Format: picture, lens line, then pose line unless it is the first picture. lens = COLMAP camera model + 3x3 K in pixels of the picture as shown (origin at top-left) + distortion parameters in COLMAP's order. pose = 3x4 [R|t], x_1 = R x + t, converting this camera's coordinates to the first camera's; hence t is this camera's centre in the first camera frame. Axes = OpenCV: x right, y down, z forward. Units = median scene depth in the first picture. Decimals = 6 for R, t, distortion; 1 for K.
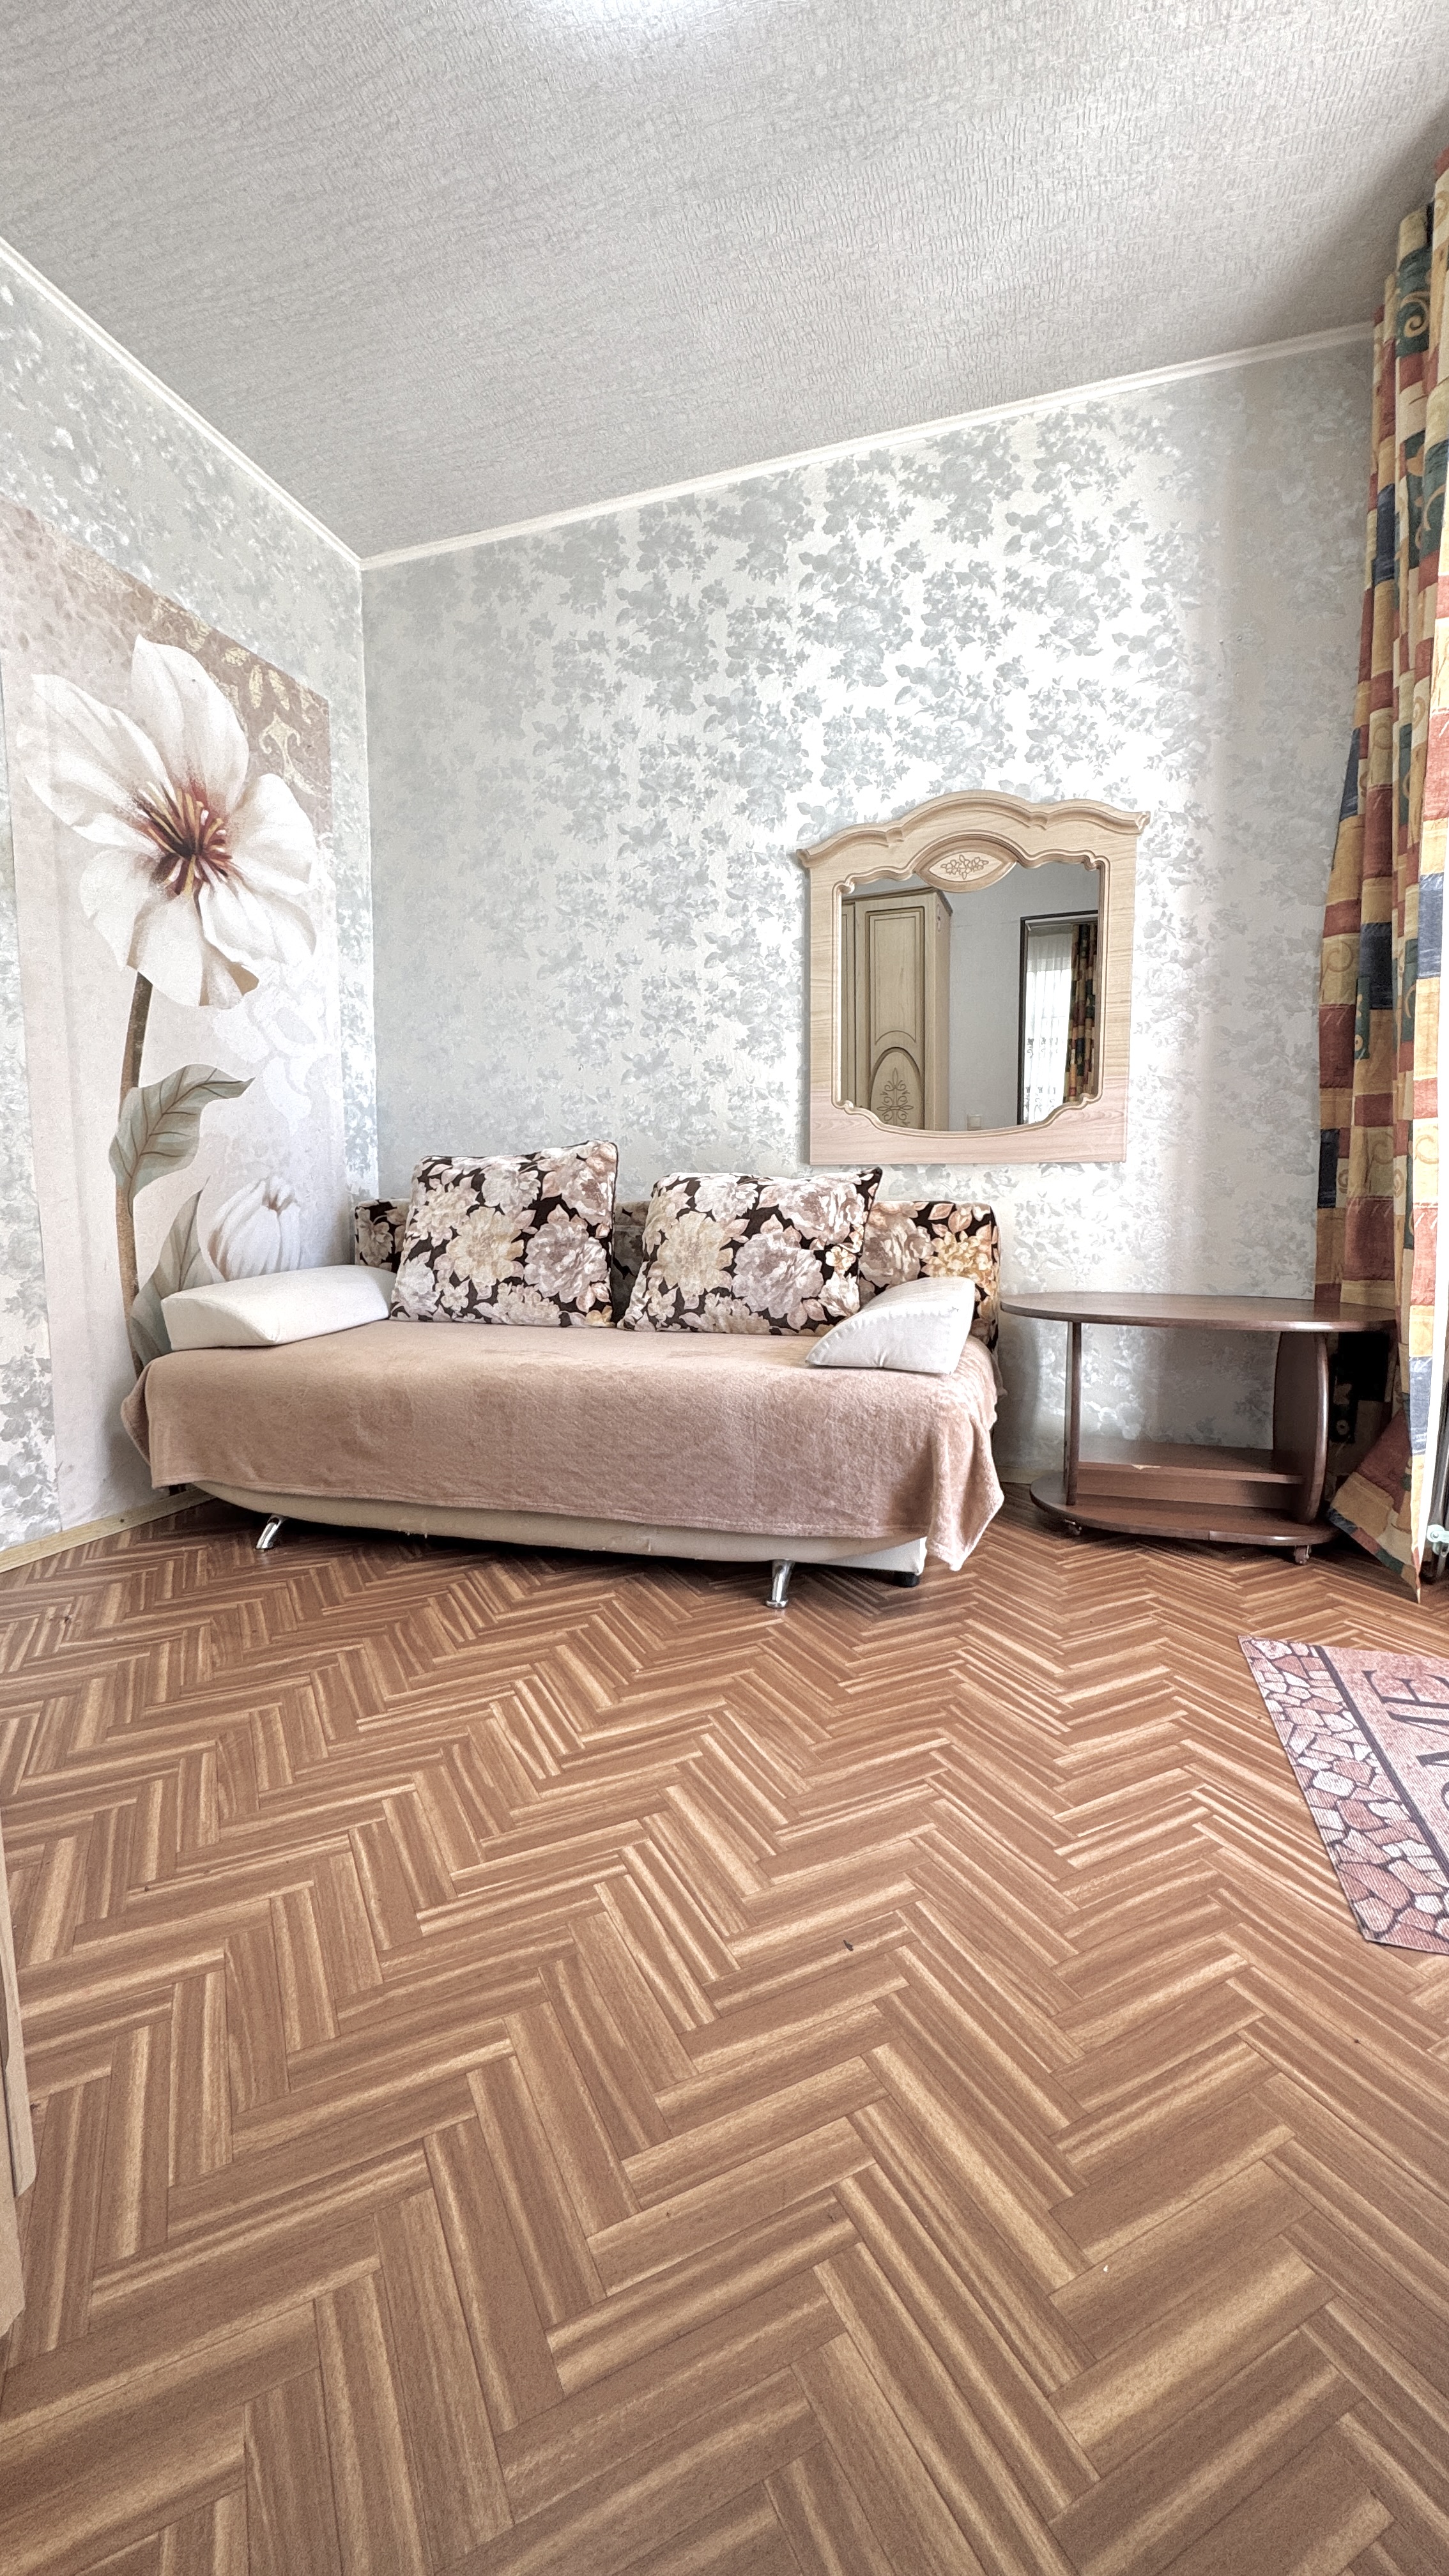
lens RADIAL K [[1030.1, 0, 727.4], [0, 1030.1, 1291.2], [0, 0, 1]] dist [-0.003806, 0.000131]
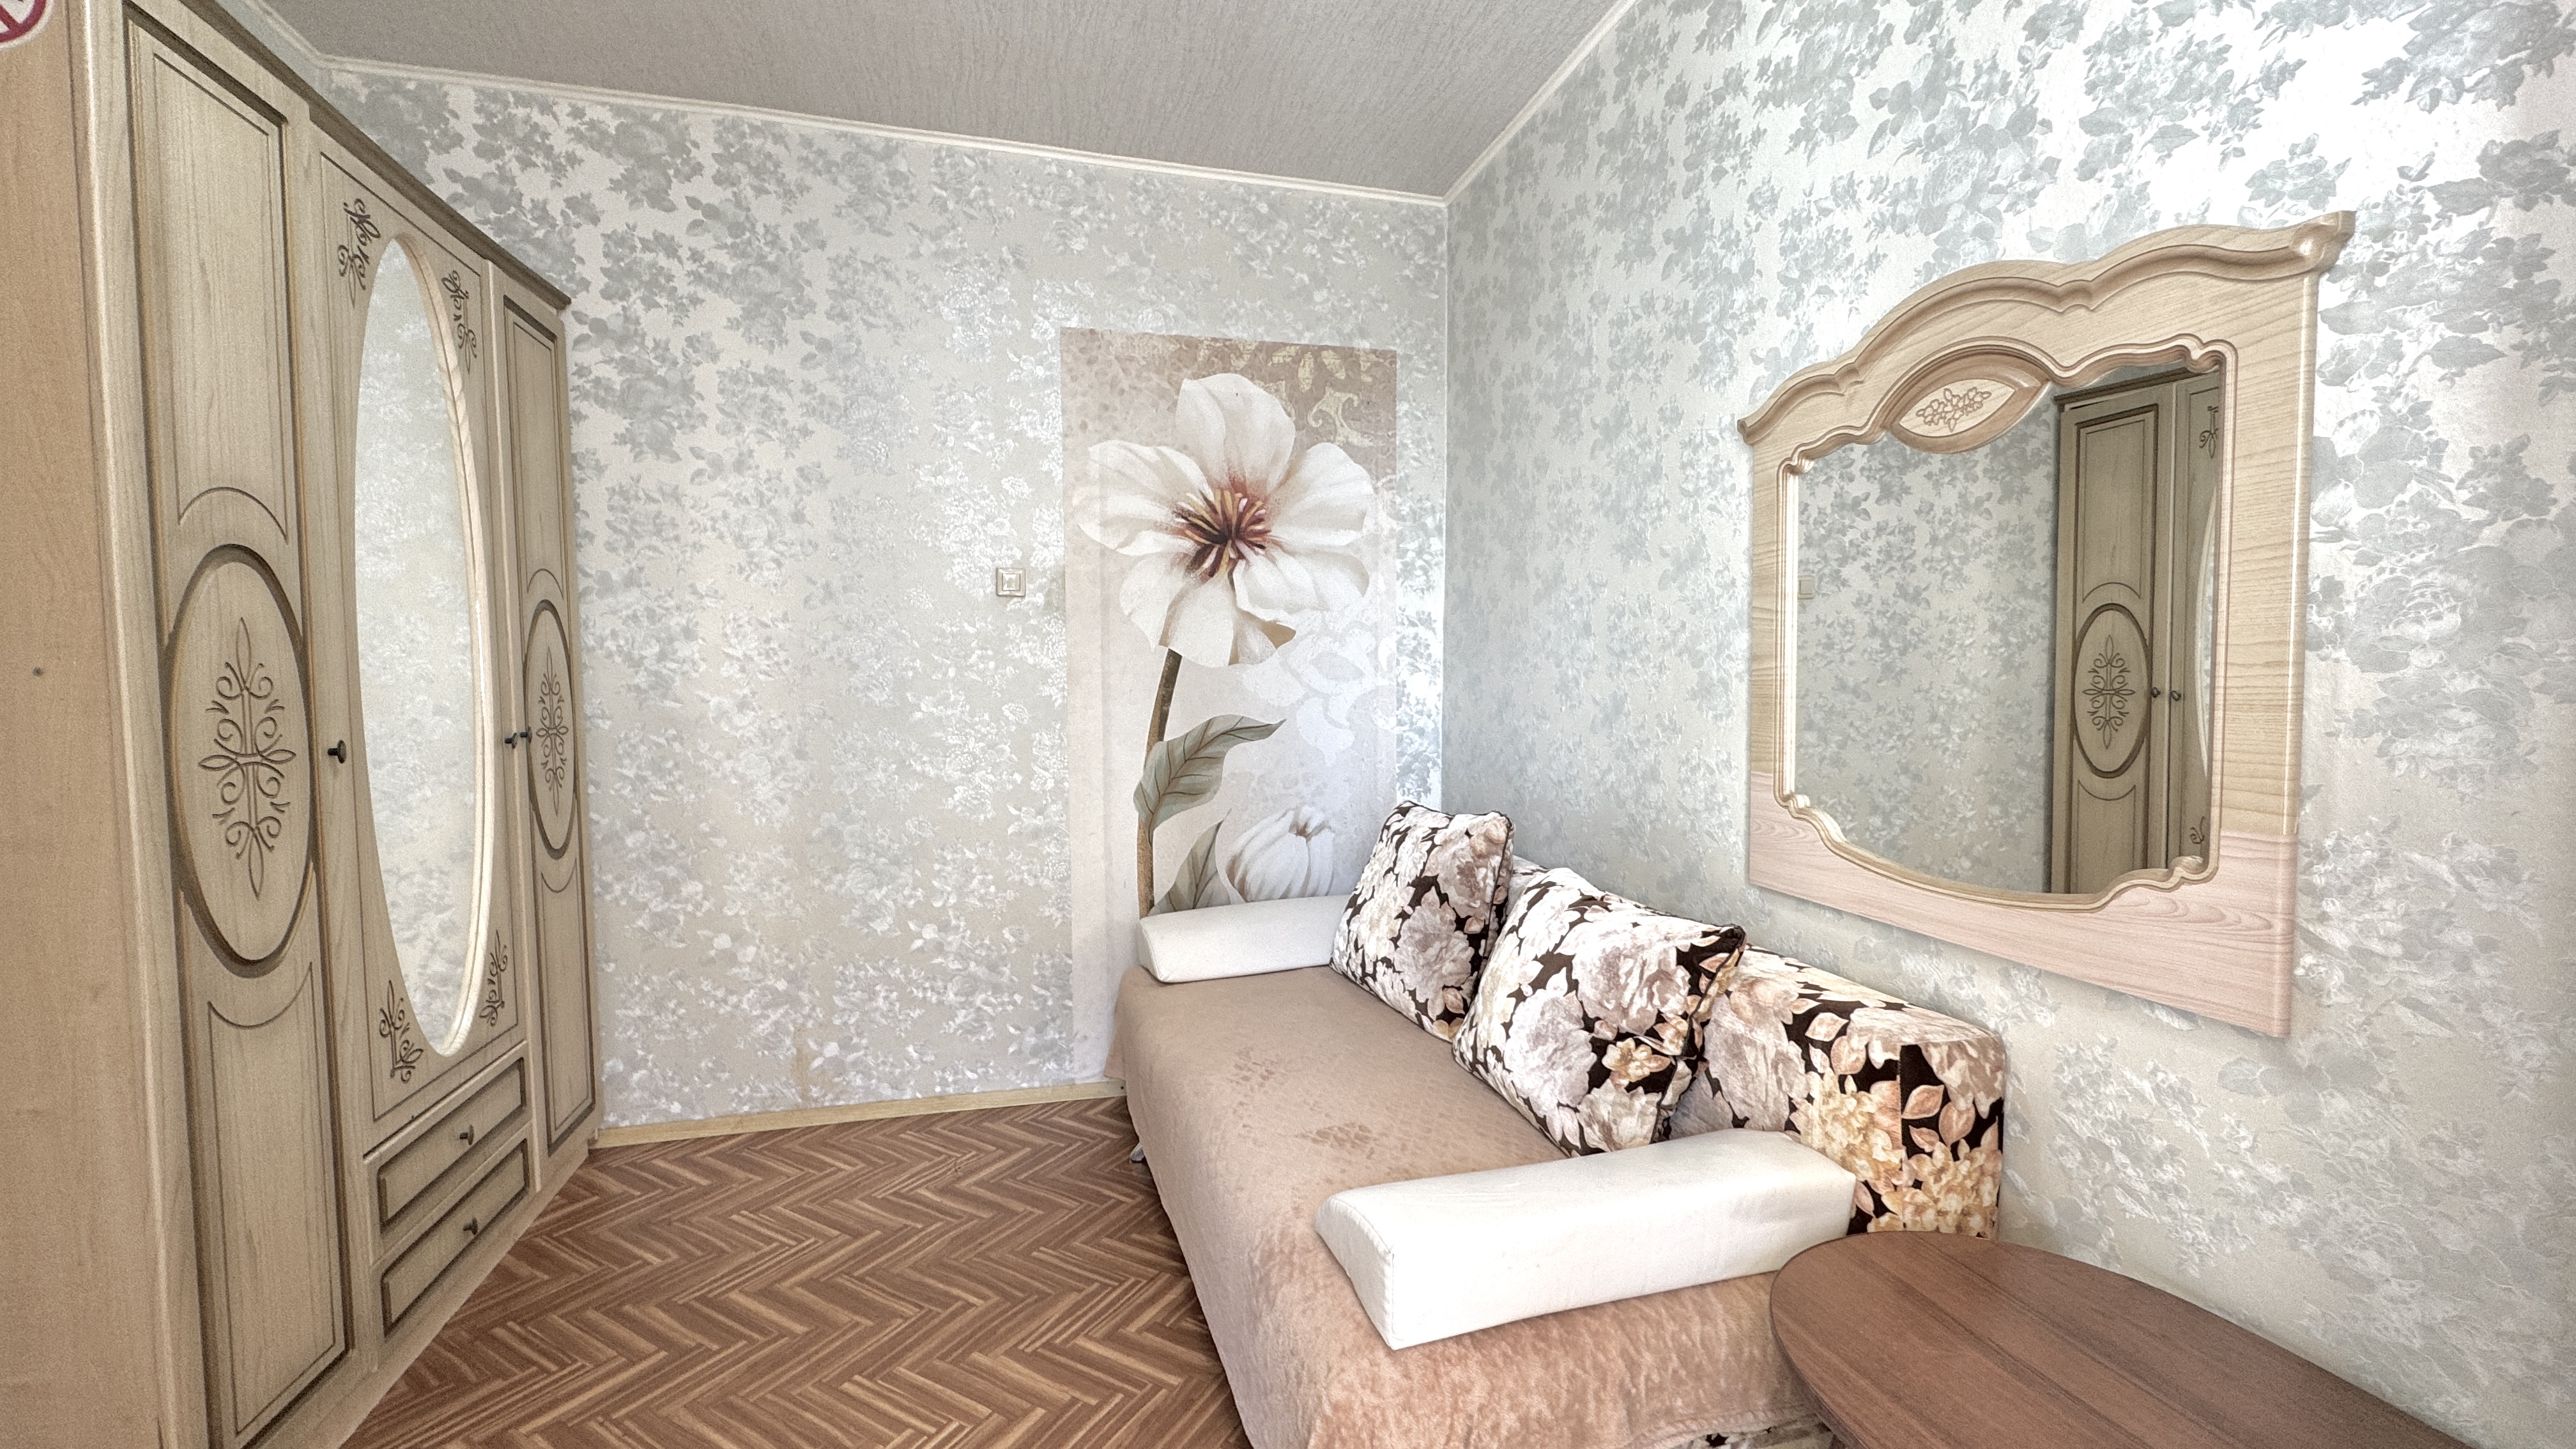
lens RADIAL K [[1030.1, 0, 1288.1], [0, 1030.1, 721.1], [0, 0, 1]] dist [-0.003806, 0.000131]
pose [[0.543050, 0.044362, -0.838527, 0.515594], [-0.082865, 0.996560, -0.000942, -0.221441], [0.835601, 0.069997, 0.544859, 0.426771]]
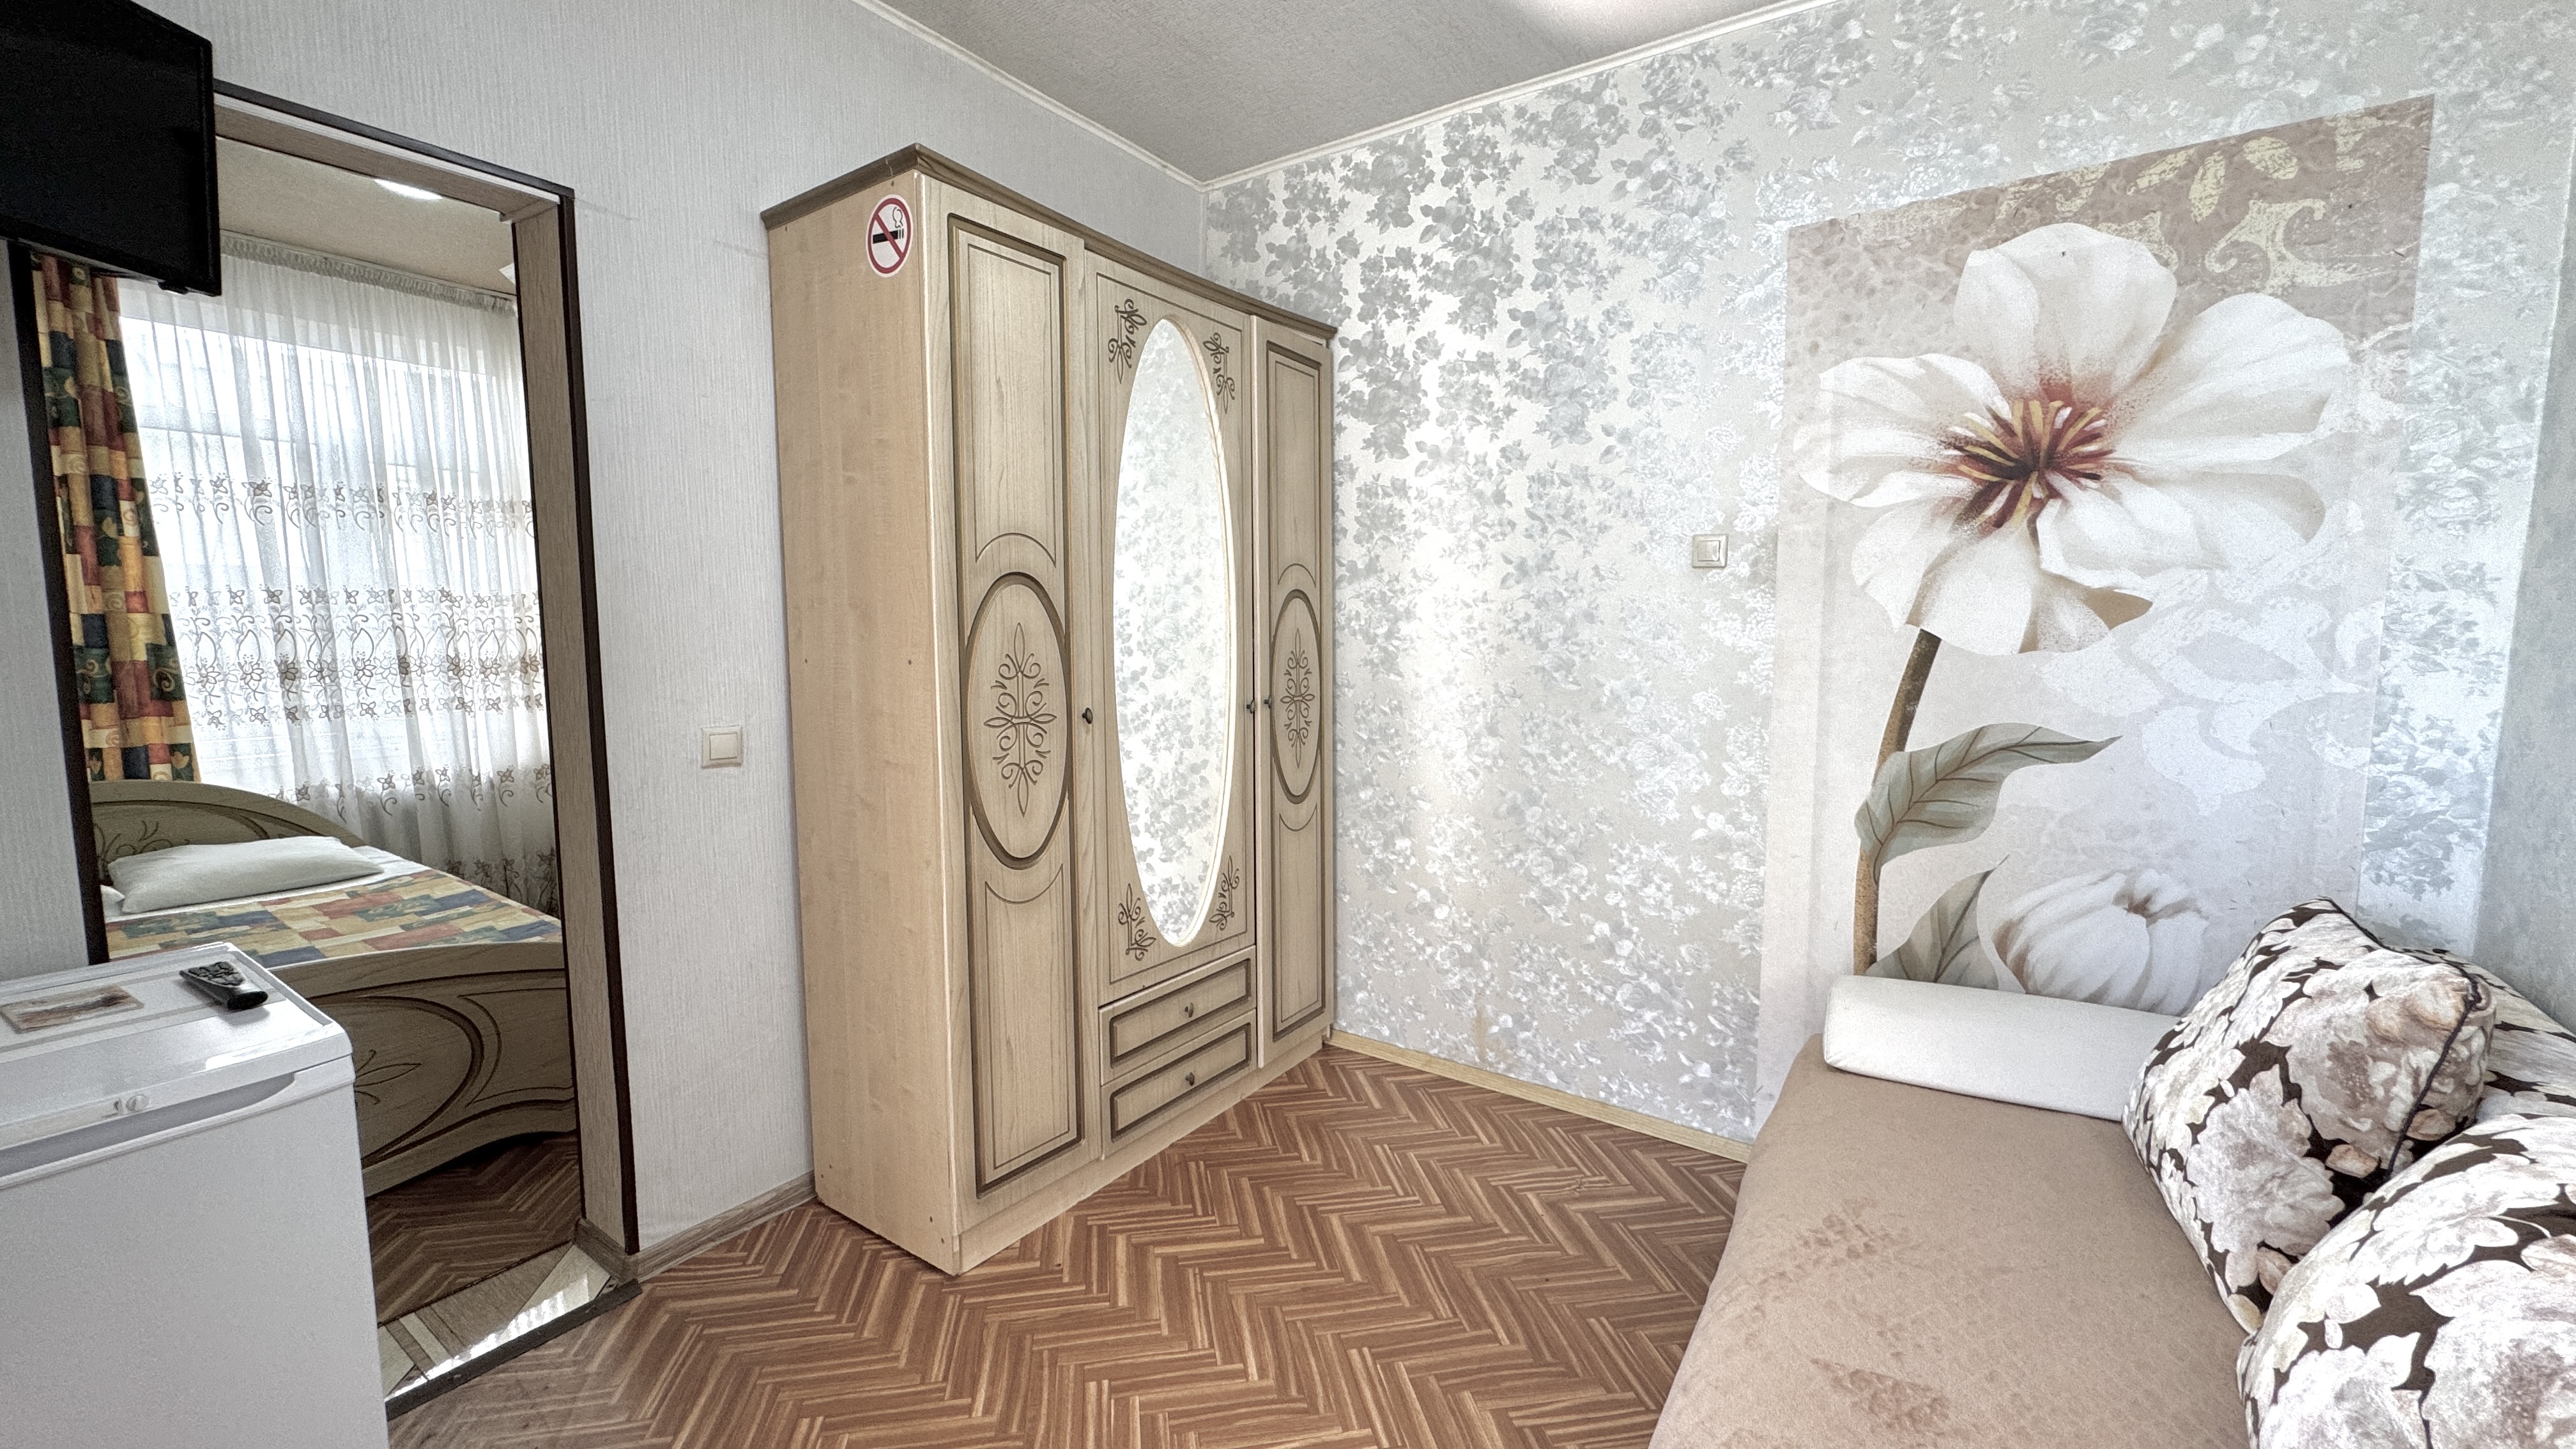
lens RADIAL K [[1030.1, 0, 1281.5], [0, 1030.1, 720.6], [0, 0, 1]] dist [-0.003806, 0.000131]
pose [[-0.296893, 0.096300, -0.950043, 0.452518], [-0.093043, 0.987251, 0.129148, -0.278520], [0.950367, 0.126738, -0.284148, 0.687751]]
